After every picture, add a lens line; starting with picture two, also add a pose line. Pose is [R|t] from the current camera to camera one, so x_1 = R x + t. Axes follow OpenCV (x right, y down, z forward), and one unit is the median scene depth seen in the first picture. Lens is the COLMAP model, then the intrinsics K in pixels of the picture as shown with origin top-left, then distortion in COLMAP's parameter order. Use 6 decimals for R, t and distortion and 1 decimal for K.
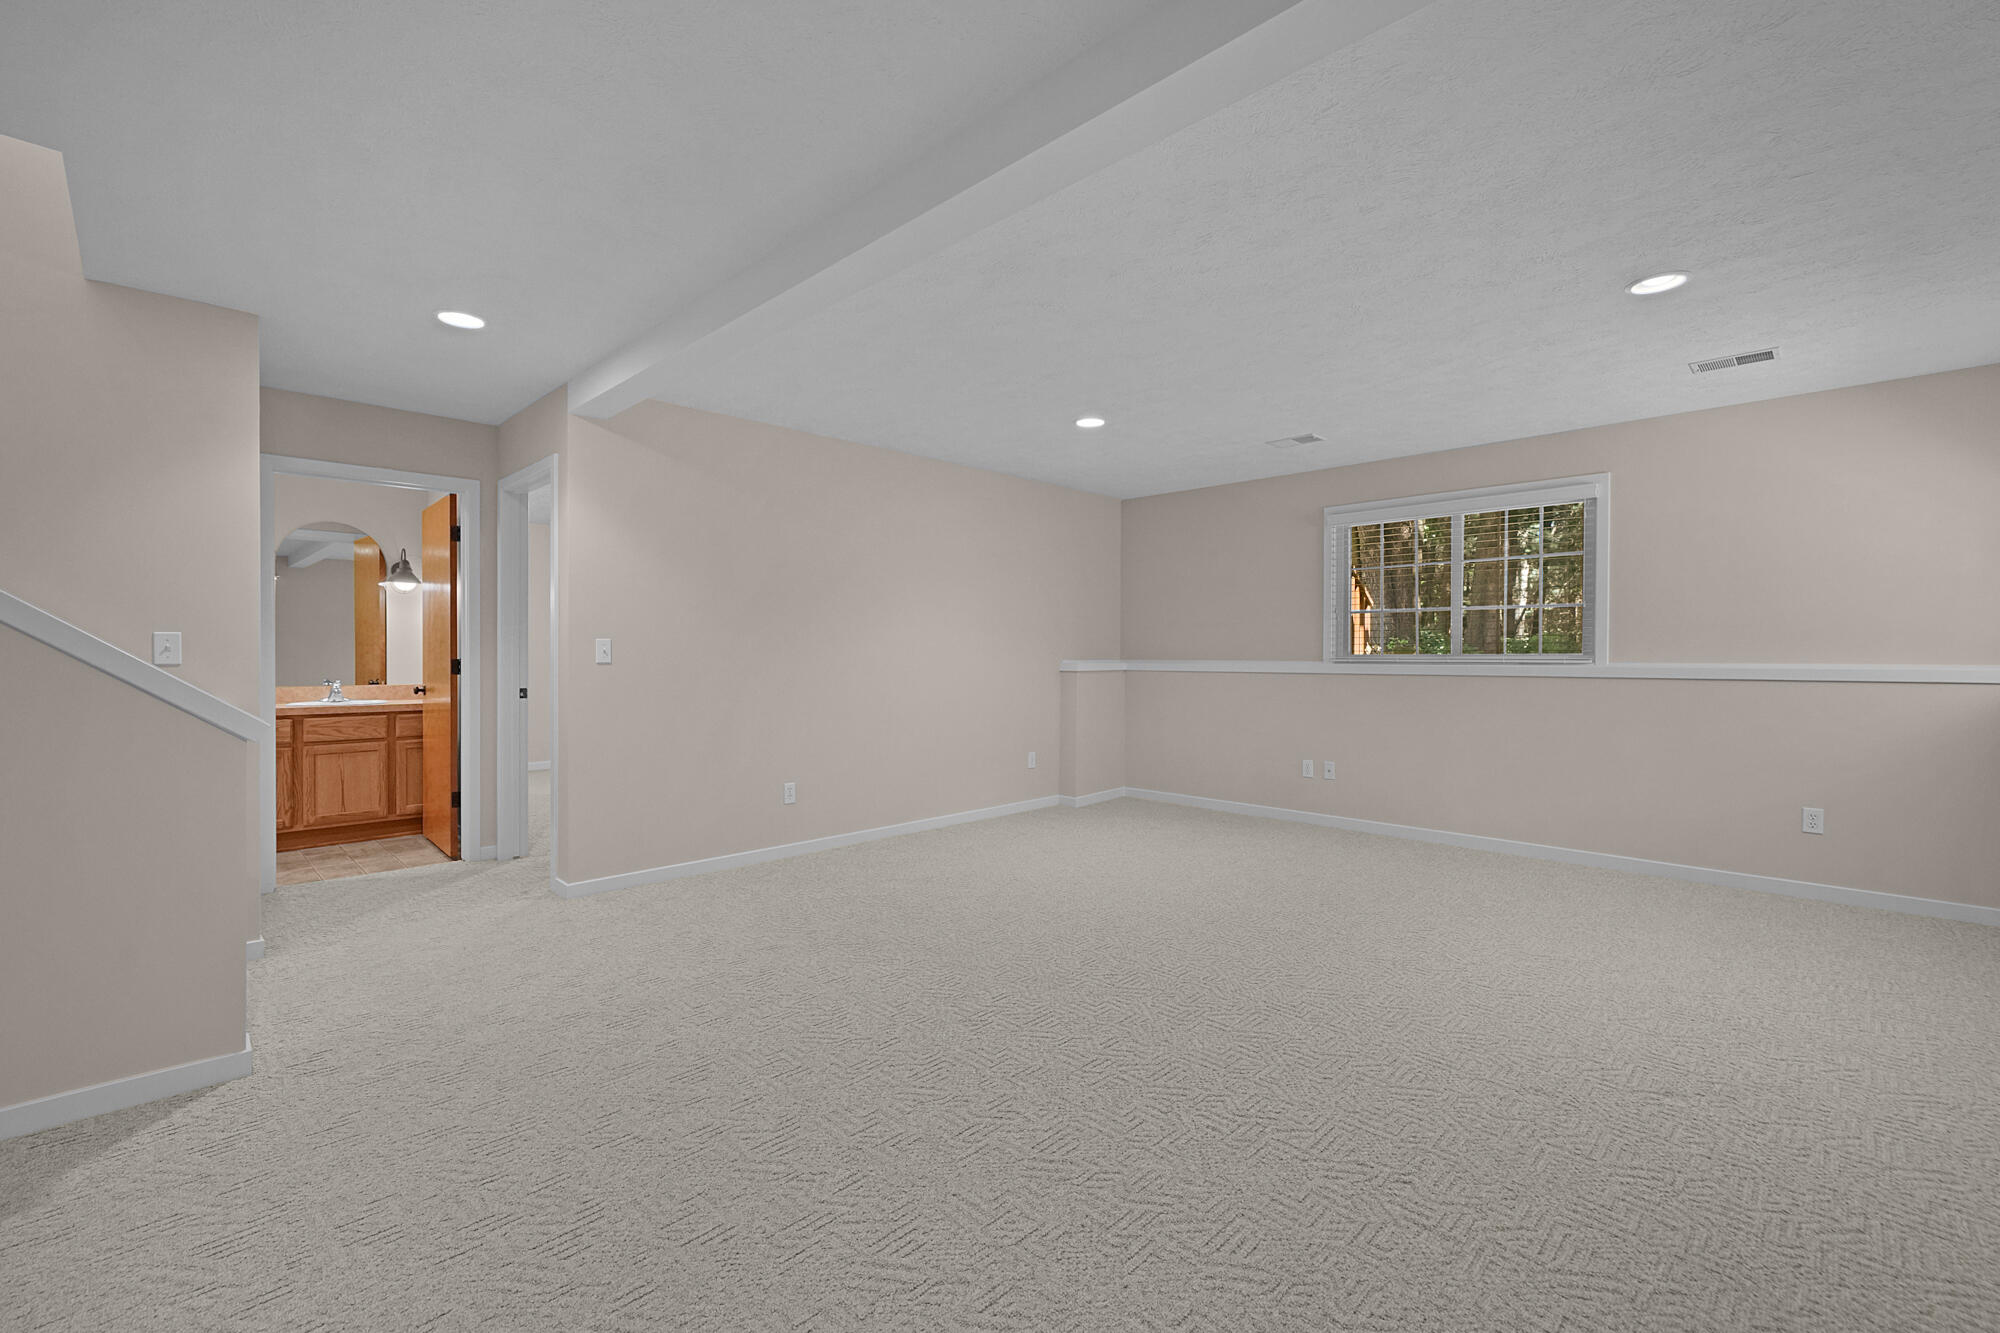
lens RADIAL K [[846.6, 0, 995.2], [0, 846.6, 671.5], [0, 0, 1]] dist [0.004493, 0.000586]
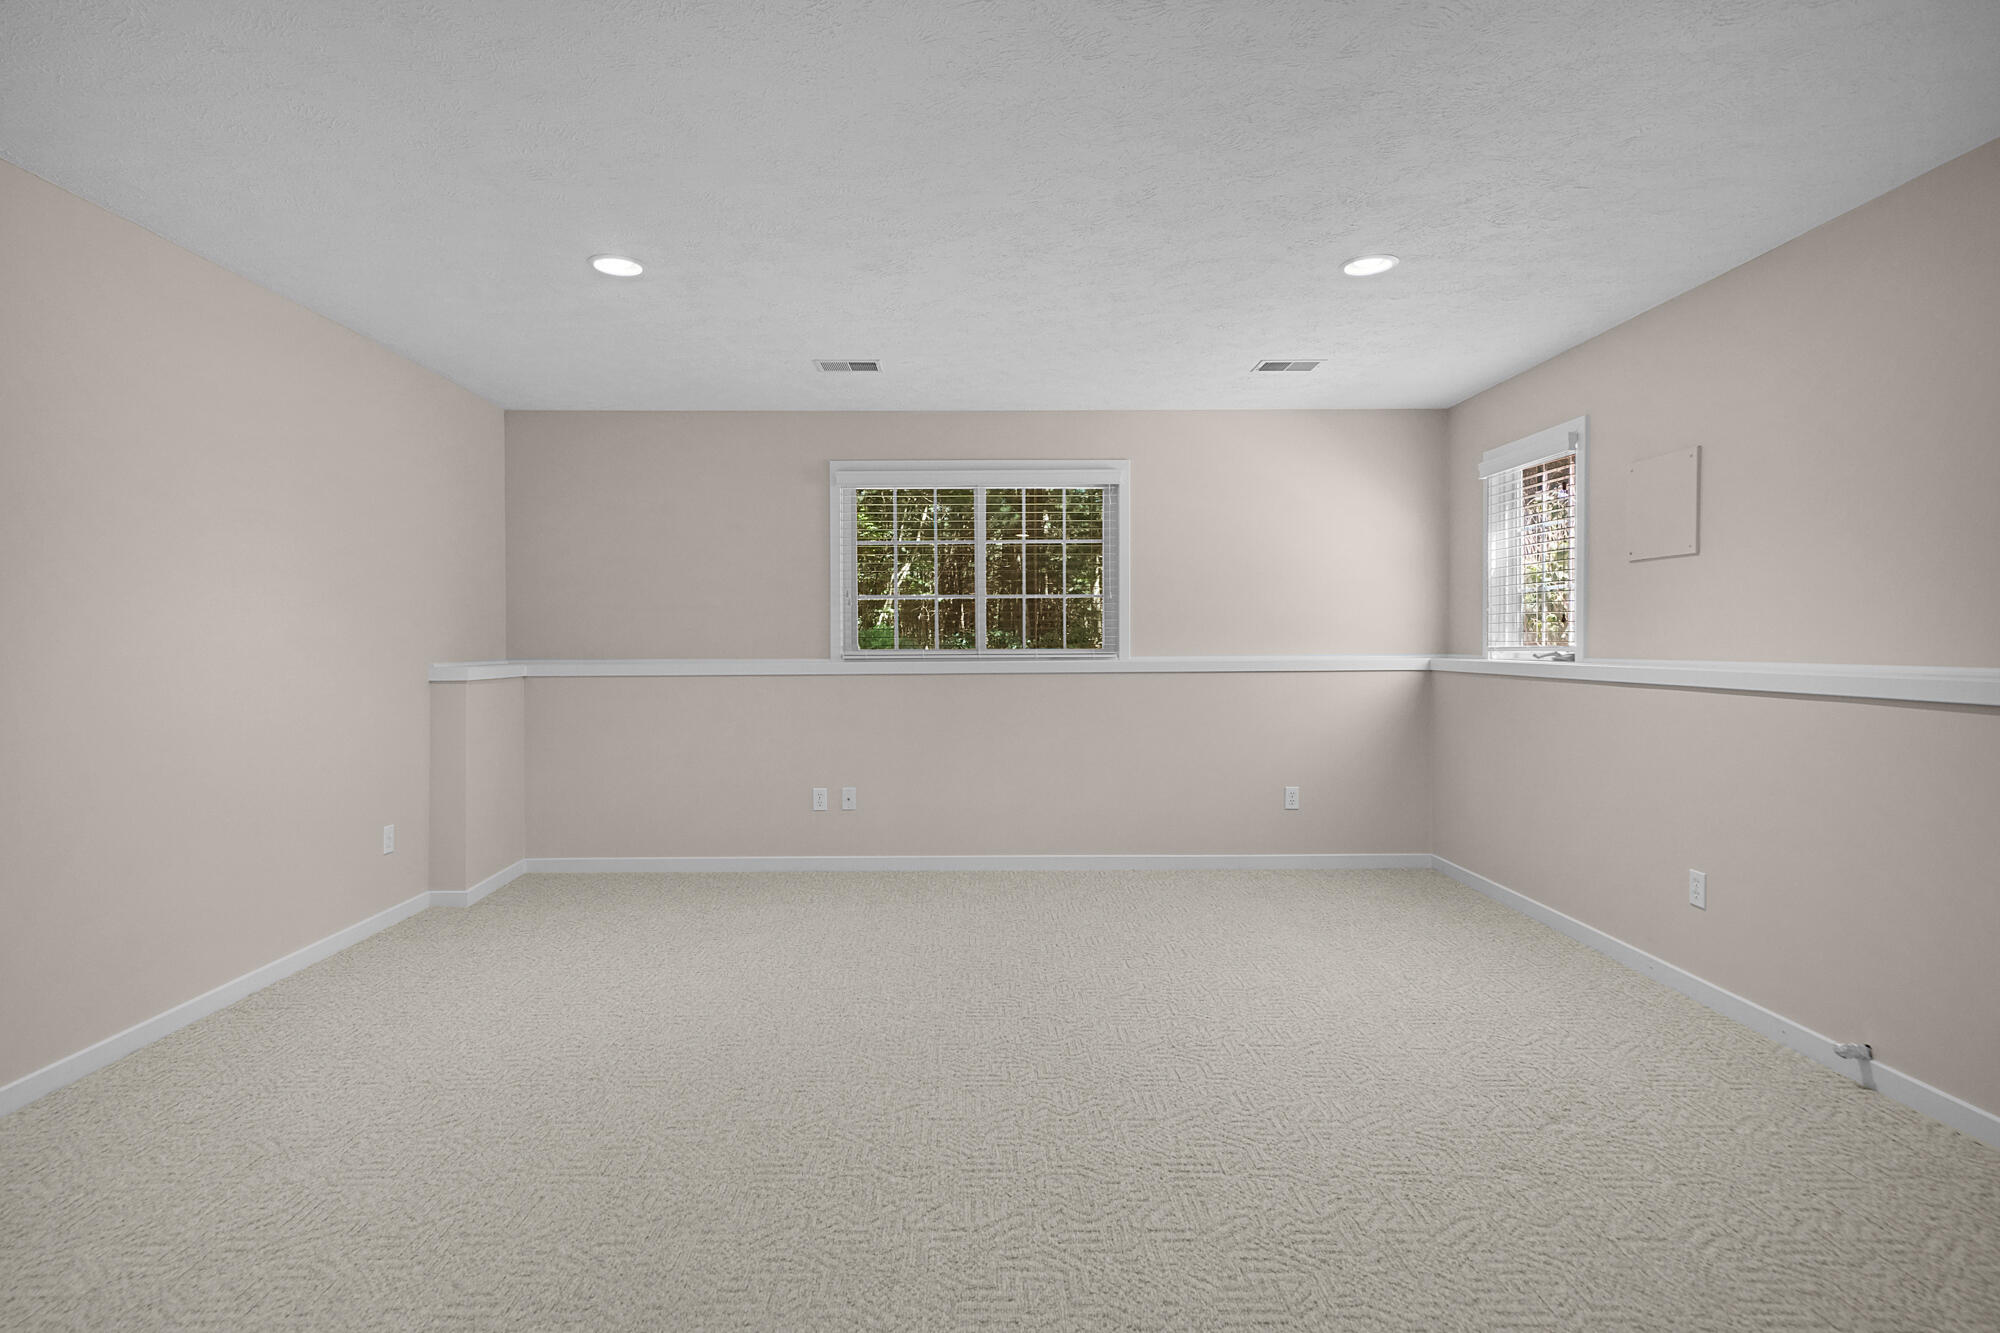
lens RADIAL K [[1009.6, 0, 1001.9], [0, 1009.6, 652.9], [0, 0, 1]] dist [0.013560, 0.000360]
pose [[0.705785, -0.009220, 0.708367, -0.173422], [0.020732, 0.999756, -0.007644, -0.007835], [-0.708123, 0.020081, 0.705803, 0.259721]]
